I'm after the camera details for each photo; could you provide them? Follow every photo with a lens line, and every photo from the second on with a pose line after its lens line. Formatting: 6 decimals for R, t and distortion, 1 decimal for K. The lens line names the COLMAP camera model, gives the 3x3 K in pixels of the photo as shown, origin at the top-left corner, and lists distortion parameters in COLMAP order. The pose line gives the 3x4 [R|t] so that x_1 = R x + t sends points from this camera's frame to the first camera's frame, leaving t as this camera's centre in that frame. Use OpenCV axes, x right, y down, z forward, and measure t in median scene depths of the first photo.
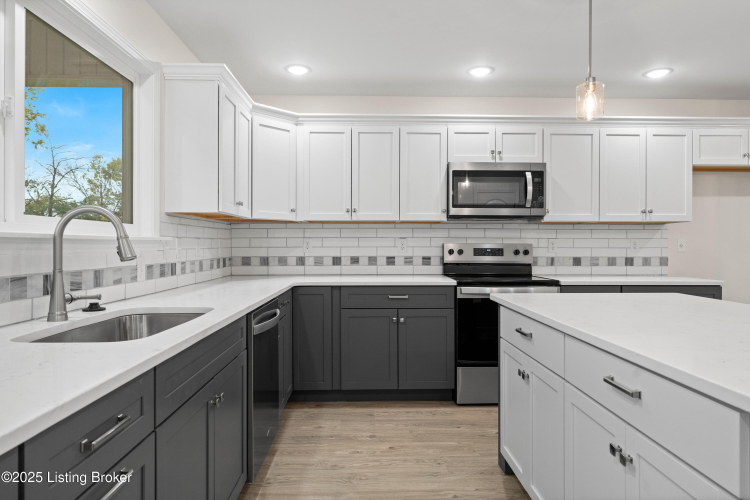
lens RADIAL K [[470.5, 0, 375.0], [0, 470.5, 246.8], [0, 0, 1]] dist [0.001076, -0.000436]
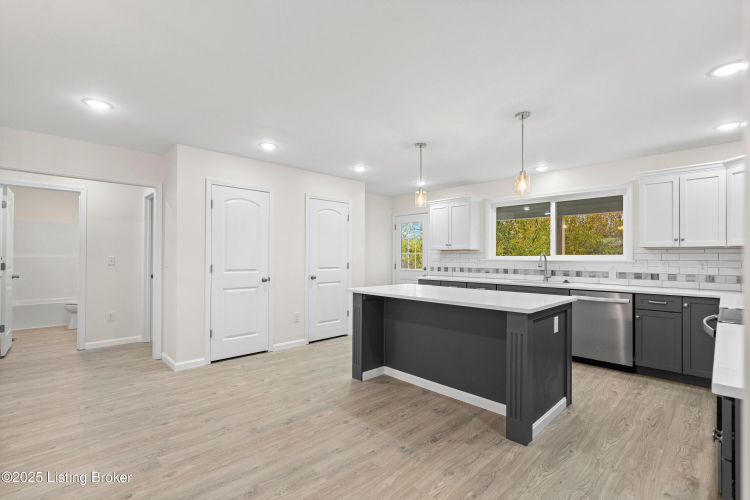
lens RADIAL K [[347.9, 0, 377.8], [0, 347.9, 253.2], [0, 0, 1]] dist [-0.000683, -0.000118]
pose [[-0.726619, -0.011452, -0.686945, 1.201121], [-0.011208, 0.999926, -0.004814, -0.023676], [0.686949, 0.004201, -0.726693, 1.092005]]
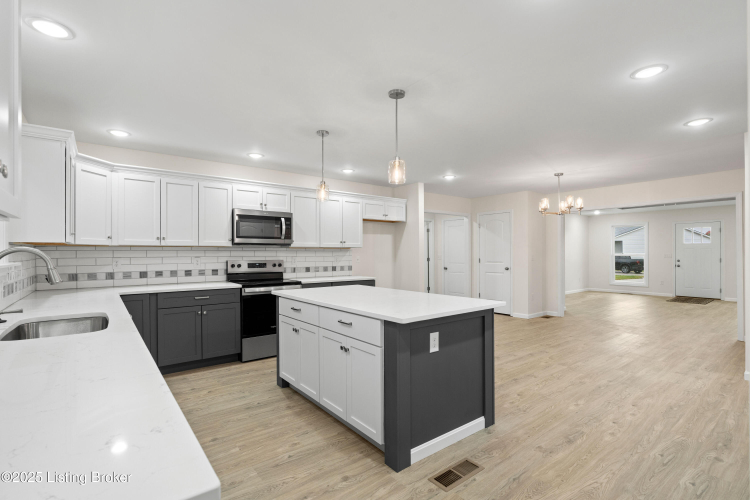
lens RADIAL K [[347.9, 0, 377.8], [0, 347.9, 253.2], [0, 0, 1]] dist [-0.000683, -0.000118]
pose [[0.799561, -0.000867, 0.600585, -0.149535], [0.006192, 0.999958, -0.006800, -0.021425], [-0.600554, 0.009156, 0.799532, -0.199738]]
